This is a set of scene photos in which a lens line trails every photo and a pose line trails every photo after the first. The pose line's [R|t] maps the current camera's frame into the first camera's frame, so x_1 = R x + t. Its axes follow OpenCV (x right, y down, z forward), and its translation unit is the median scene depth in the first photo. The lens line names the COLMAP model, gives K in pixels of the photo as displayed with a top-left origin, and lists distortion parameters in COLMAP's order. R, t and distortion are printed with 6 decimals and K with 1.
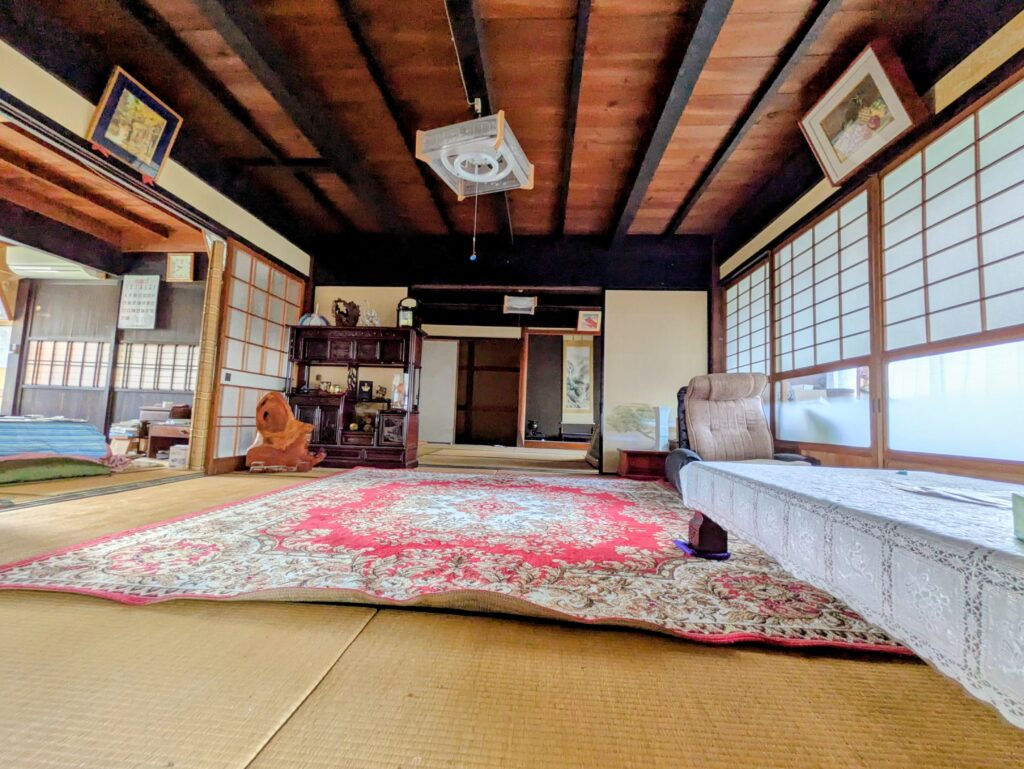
lens RADIAL K [[426.3, 0, 503.4], [0, 426.3, 384.3], [0, 0, 1]] dist [0.000747, -0.000013]
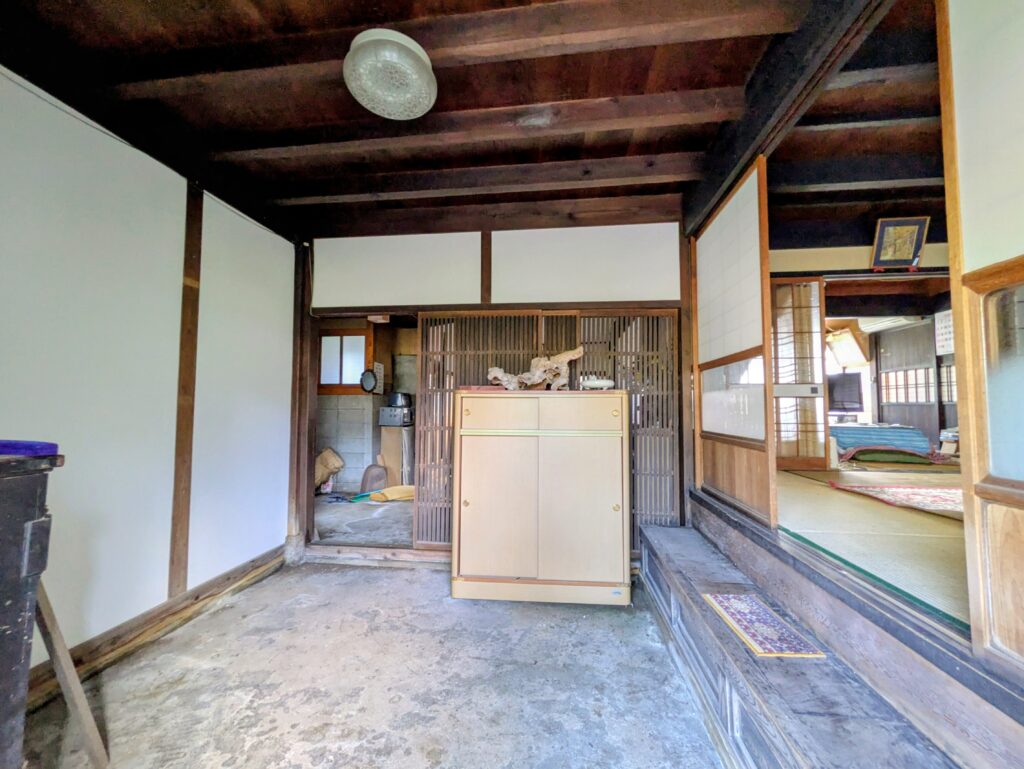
lens RADIAL K [[426.3, 0, 503.4], [0, 426.3, 384.3], [0, 0, 1]] dist [0.000747, -0.000013]
pose [[-0.045823, -0.091407, -0.994759, 0.427673], [0.070571, 0.993021, -0.094498, -0.016521], [0.996454, -0.074531, -0.039052, -0.257530]]
